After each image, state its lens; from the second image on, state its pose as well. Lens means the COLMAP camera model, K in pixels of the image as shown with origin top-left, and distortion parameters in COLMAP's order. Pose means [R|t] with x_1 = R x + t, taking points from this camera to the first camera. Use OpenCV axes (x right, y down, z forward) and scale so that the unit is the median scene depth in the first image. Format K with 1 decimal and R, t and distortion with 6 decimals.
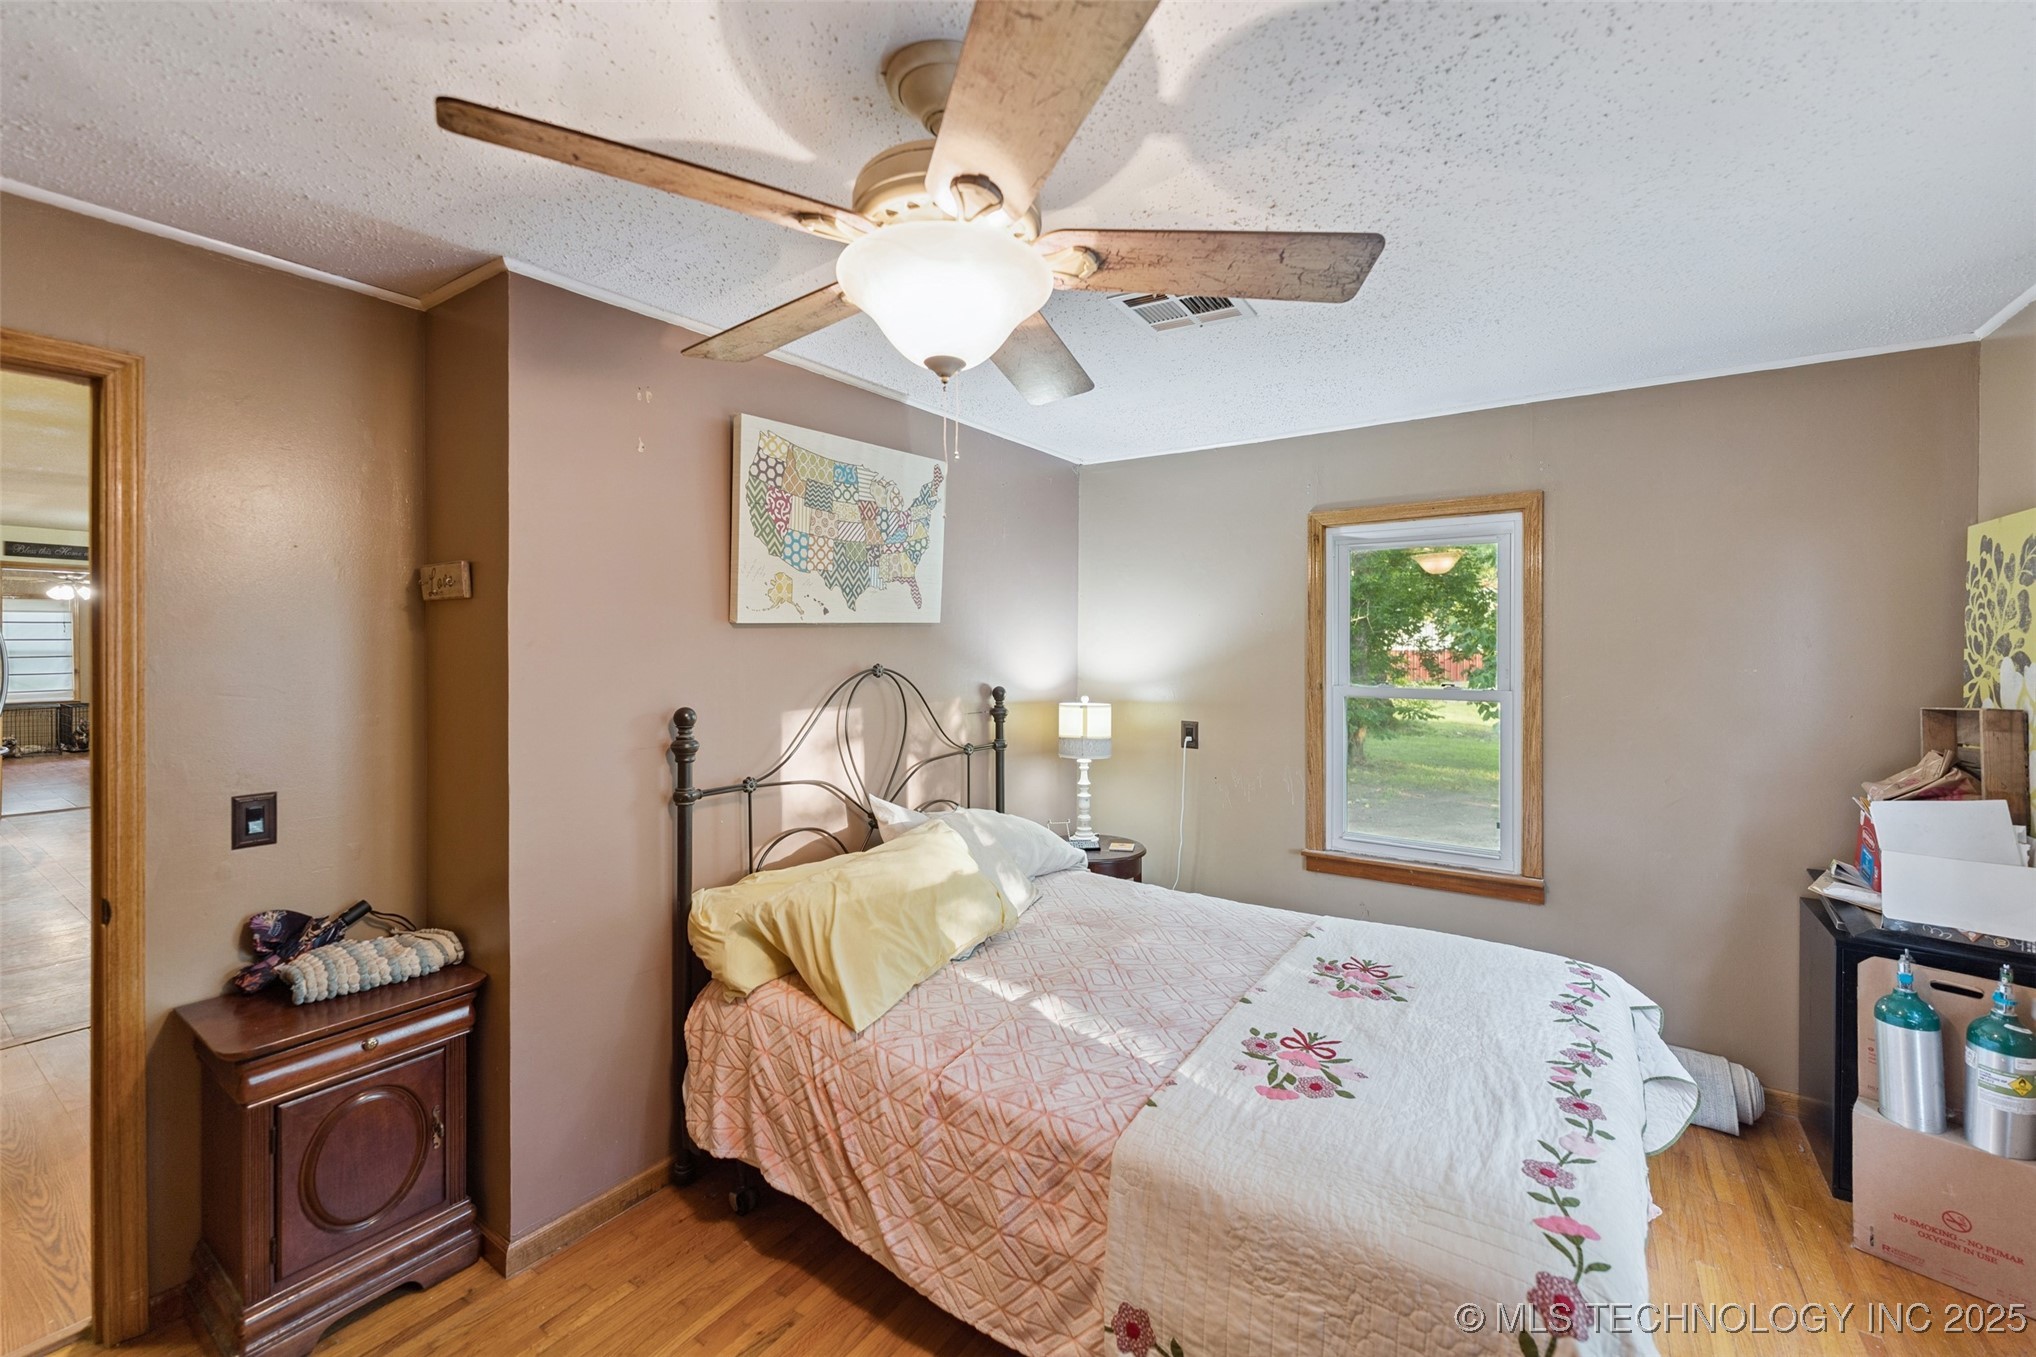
lens RADIAL K [[835.1, 0, 996.0], [0, 835.1, 643.1], [0, 0, 1]] dist [-0.001517, -0.000570]
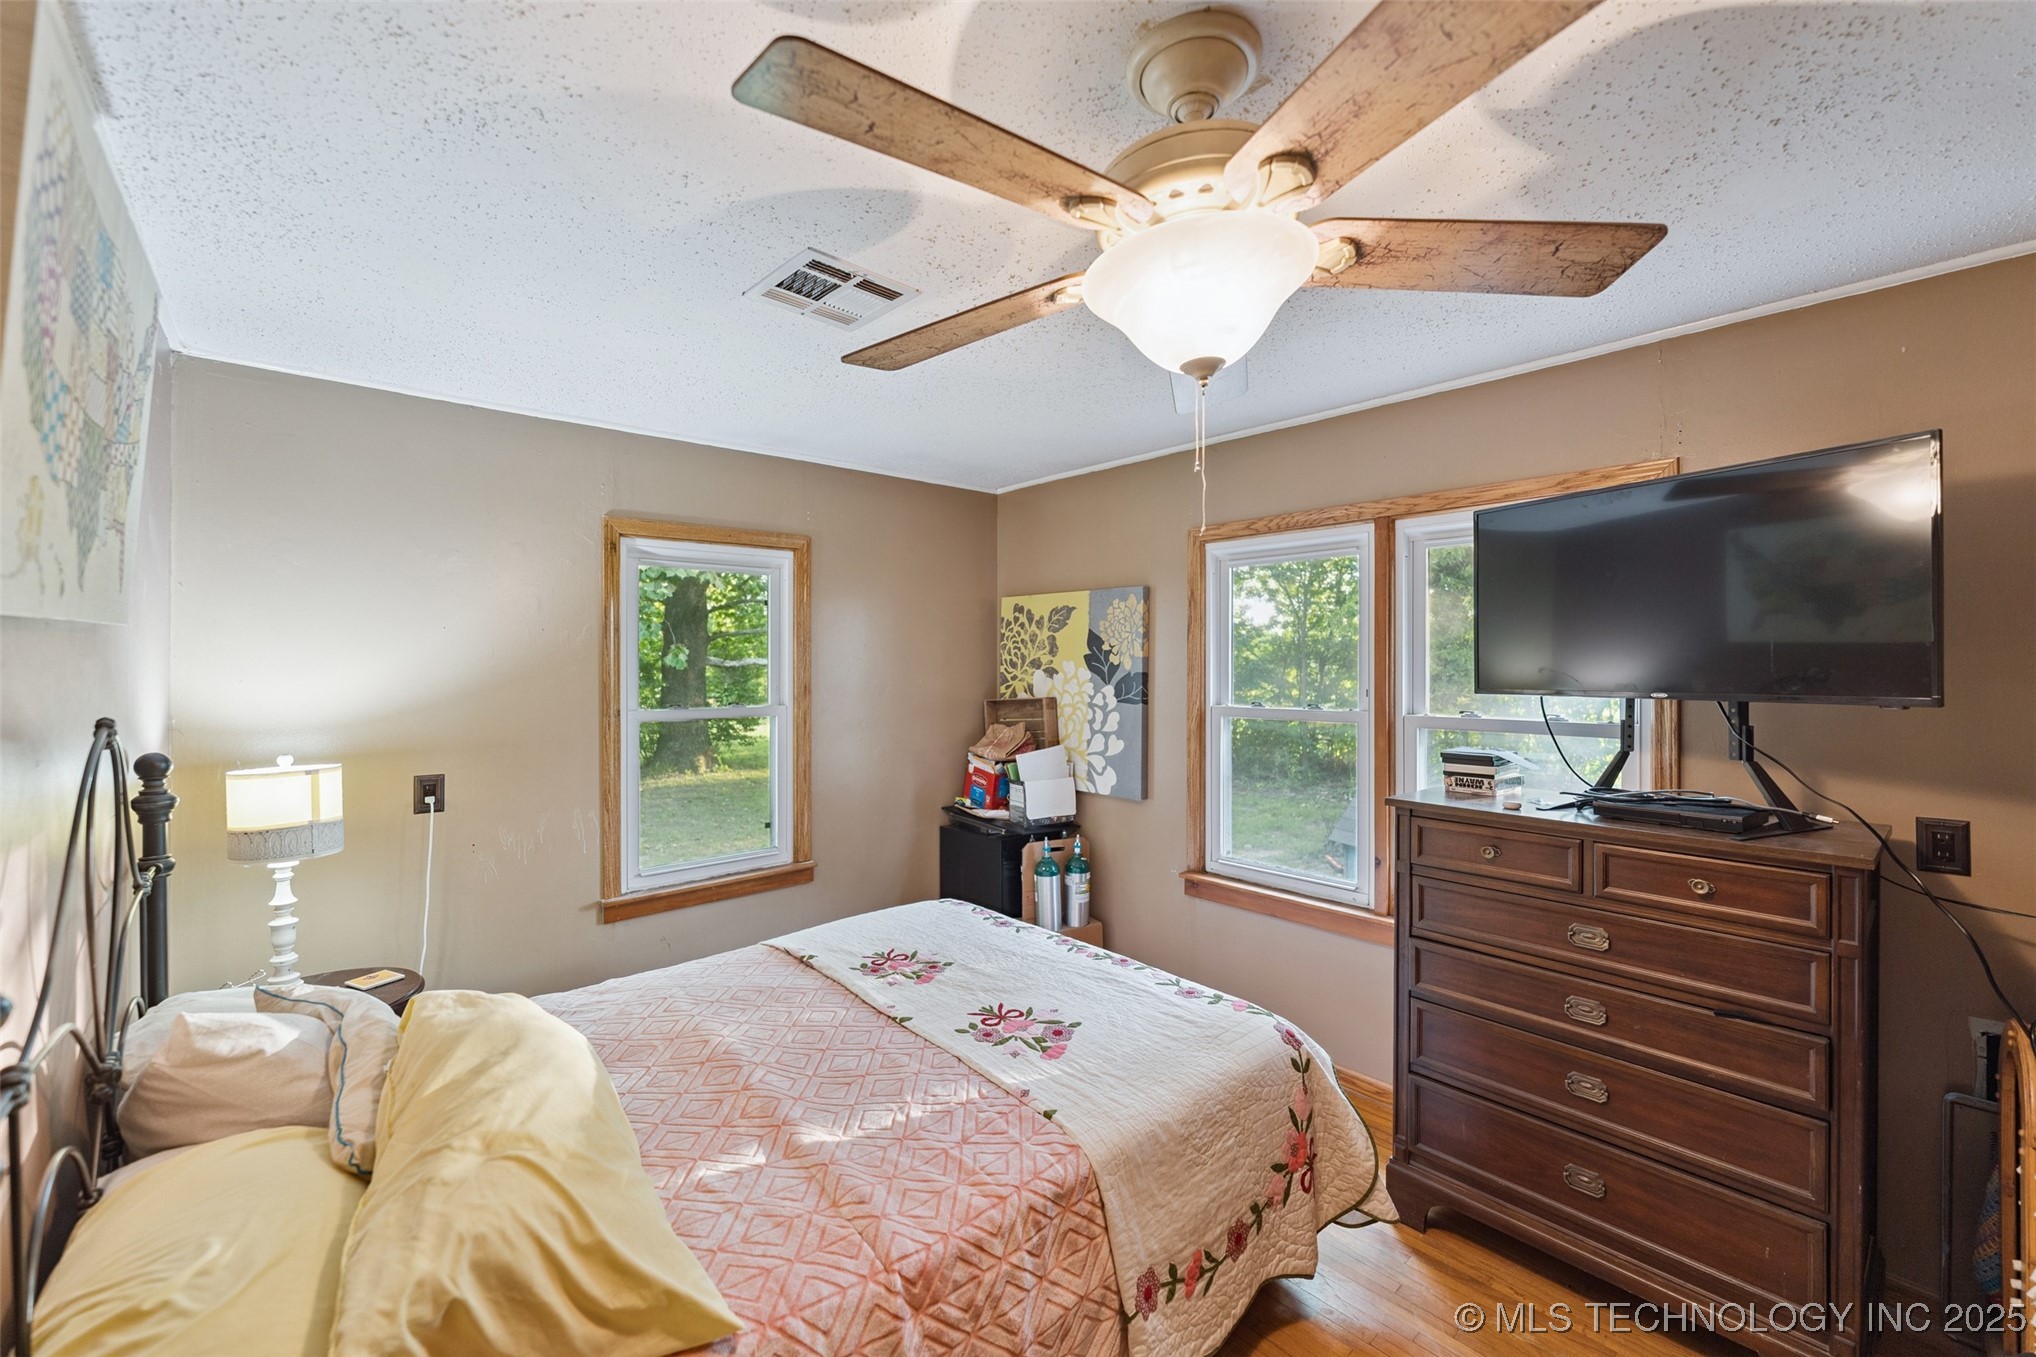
lens RADIAL K [[835.1, 0, 1020.3], [0, 835.1, 661.9], [0, 0, 1]] dist [-0.001517, -0.000570]
pose [[0.220749, -0.001668, 0.975329, -0.596553], [0.005071, 0.999987, 0.000563, -0.002314], [-0.975317, 0.004821, 0.220755, 0.585021]]
